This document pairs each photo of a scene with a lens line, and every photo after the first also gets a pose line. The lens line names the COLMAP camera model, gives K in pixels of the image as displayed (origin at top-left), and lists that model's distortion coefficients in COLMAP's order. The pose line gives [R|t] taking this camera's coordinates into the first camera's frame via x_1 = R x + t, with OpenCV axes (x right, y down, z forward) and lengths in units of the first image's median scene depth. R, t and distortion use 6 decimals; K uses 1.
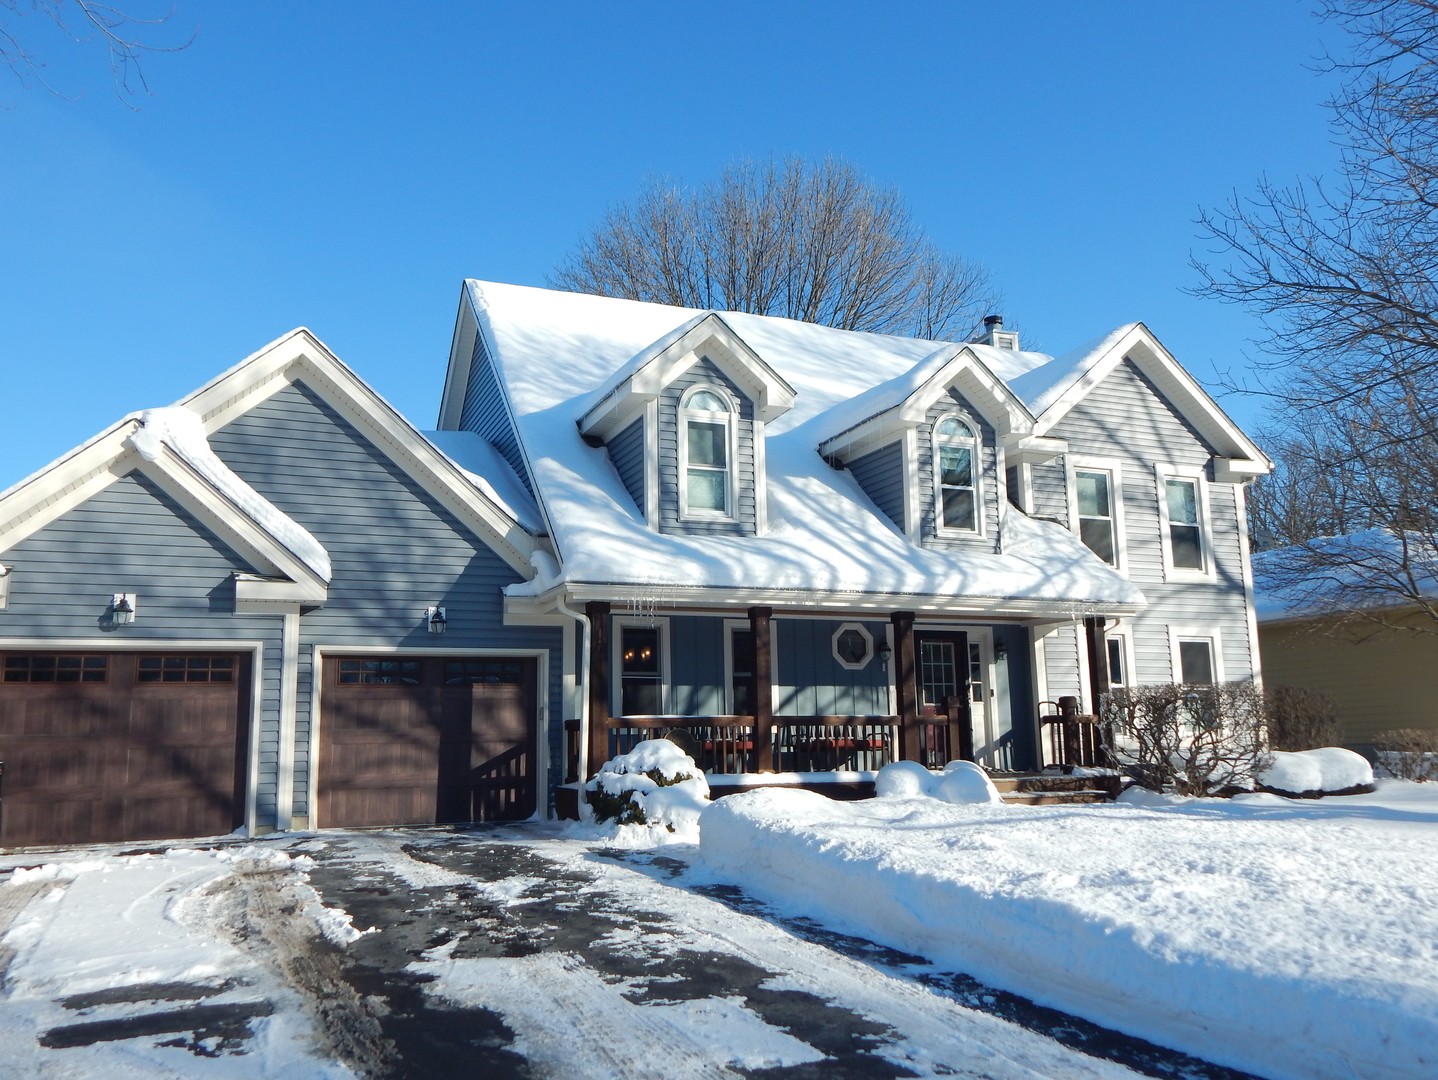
lens RADIAL K [[1192.2, 0, 719.0], [0, 1192.2, 540.0], [0, 0, 1]] dist [-0.004998, 0.002428]
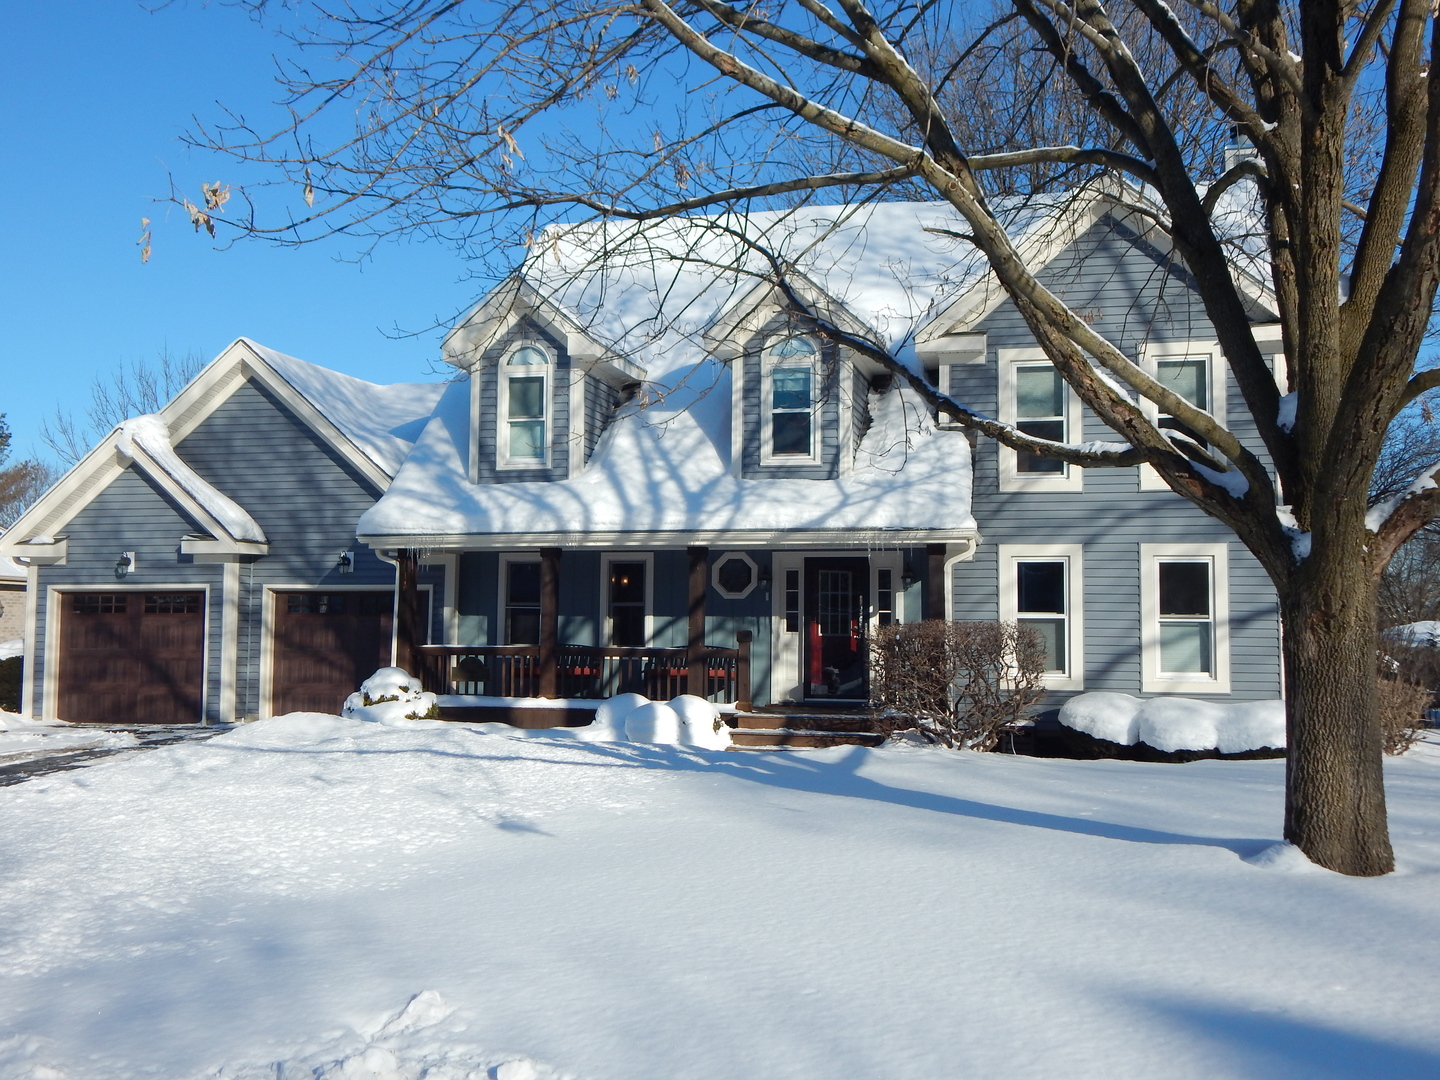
lens RADIAL K [[1419.5, 0, 720.0], [0, 1419.5, 540.0], [0, 0, 1]] dist [-0.084437, -0.005410]
pose [[0.817728, -0.024205, -0.575096, 0.878349], [0.083933, 0.993451, 0.077532, -0.037348], [0.569453, -0.111669, 0.814404, 0.039946]]
